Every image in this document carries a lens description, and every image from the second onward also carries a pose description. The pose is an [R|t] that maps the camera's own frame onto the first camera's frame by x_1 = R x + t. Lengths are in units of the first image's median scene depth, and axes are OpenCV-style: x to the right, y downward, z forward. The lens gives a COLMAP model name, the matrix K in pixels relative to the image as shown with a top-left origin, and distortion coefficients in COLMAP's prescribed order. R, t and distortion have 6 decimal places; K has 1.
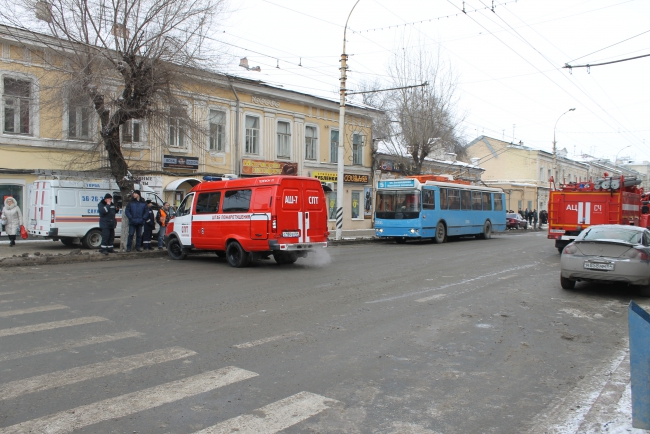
lens RADIAL K [[553.8, 0, 325.0], [0, 553.8, 217.0], [0, 0, 1]] dist [-0.156008, 0.139899]
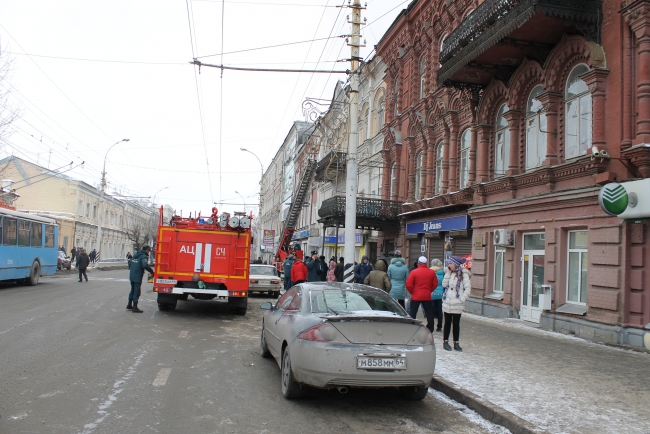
lens RADIAL K [[553.8, 0, 325.0], [0, 553.8, 217.0], [0, 0, 1]] dist [-0.156008, 0.139899]
pose [[0.665876, 0.078007, 0.741973, 0.013461], [-0.026535, 0.996366, -0.080938, -0.004013], [-0.745591, 0.034206, 0.665526, 0.225330]]
